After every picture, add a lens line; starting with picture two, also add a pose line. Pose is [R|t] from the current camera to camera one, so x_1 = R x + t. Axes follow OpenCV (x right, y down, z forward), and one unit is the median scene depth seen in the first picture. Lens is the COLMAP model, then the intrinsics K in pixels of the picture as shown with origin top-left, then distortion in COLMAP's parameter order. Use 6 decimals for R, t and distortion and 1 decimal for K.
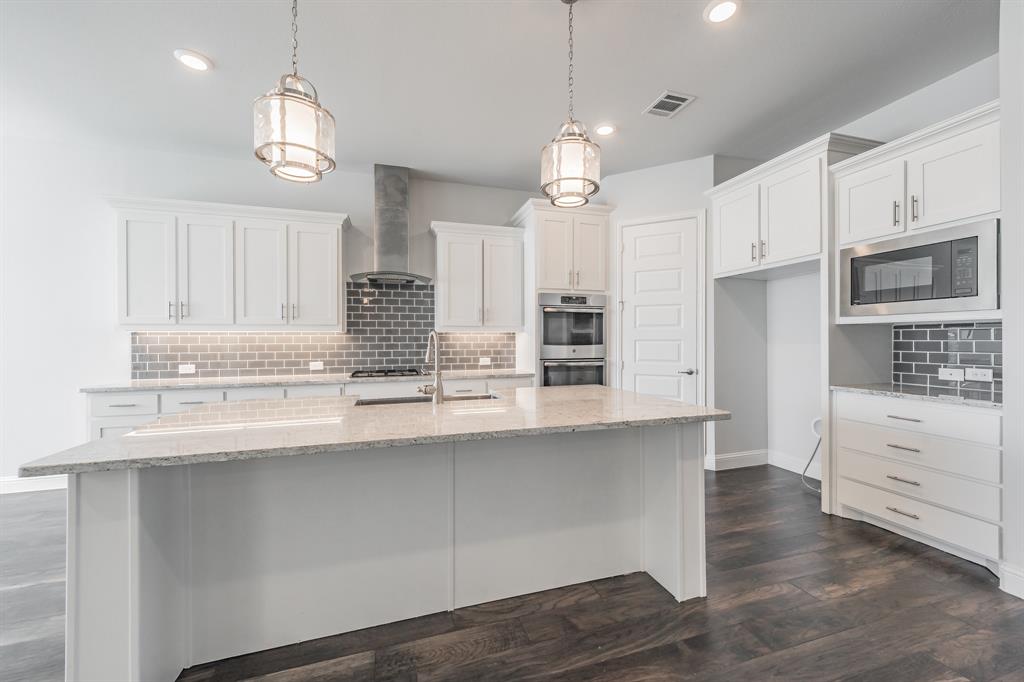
lens RADIAL K [[388.5, 0, 510.8], [0, 388.5, 342.3], [0, 0, 1]] dist [0.000997, 0.000095]
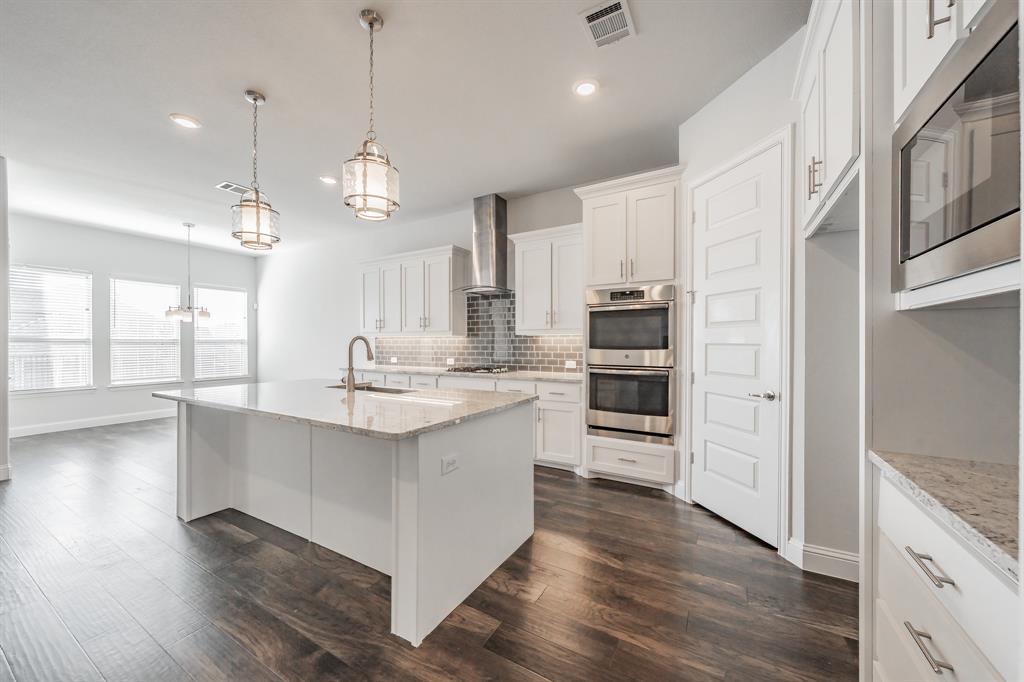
lens RADIAL K [[373.2, 0, 521.6], [0, 373.2, 344.9], [0, 0, 1]] dist [-0.005534, -0.000071]
pose [[0.690234, 0.008718, -0.723534, 0.613579], [-0.007129, 0.999961, 0.005248, -0.005215], [0.723551, 0.001535, 0.690269, 0.300494]]
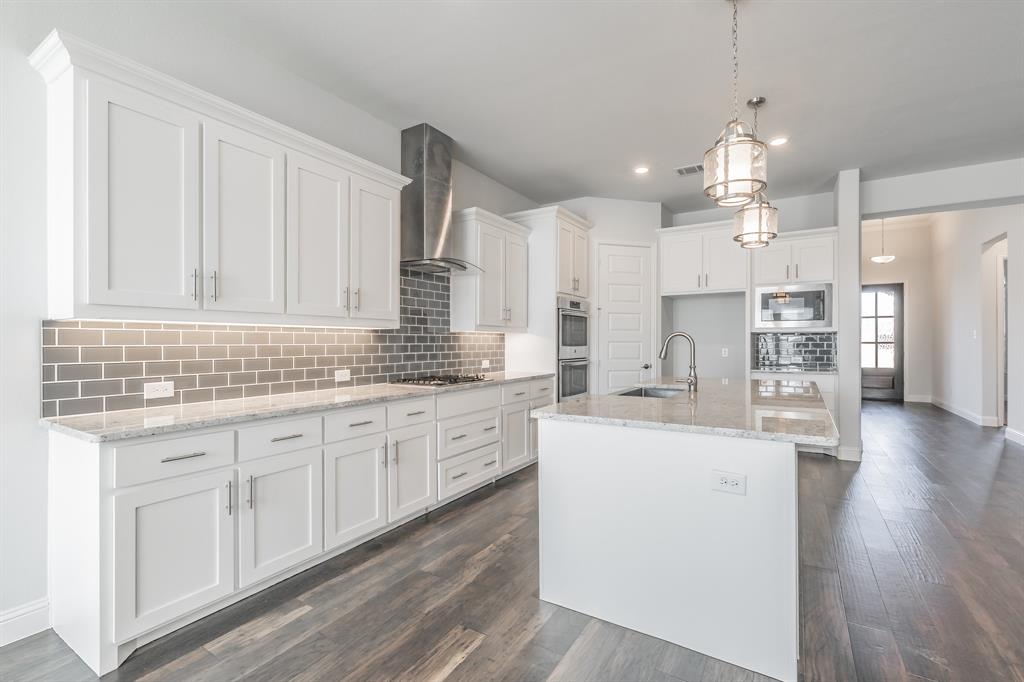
lens RADIAL K [[448.1, 0, 521.8], [0, 448.1, 340.3], [0, 0, 1]] dist [0.001909, -0.000041]
pose [[0.745375, 0.006777, 0.666611, -0.828593], [0.001604, 0.999927, -0.011959, 0.006344], [-0.666644, 0.009983, 0.745310, 0.169302]]
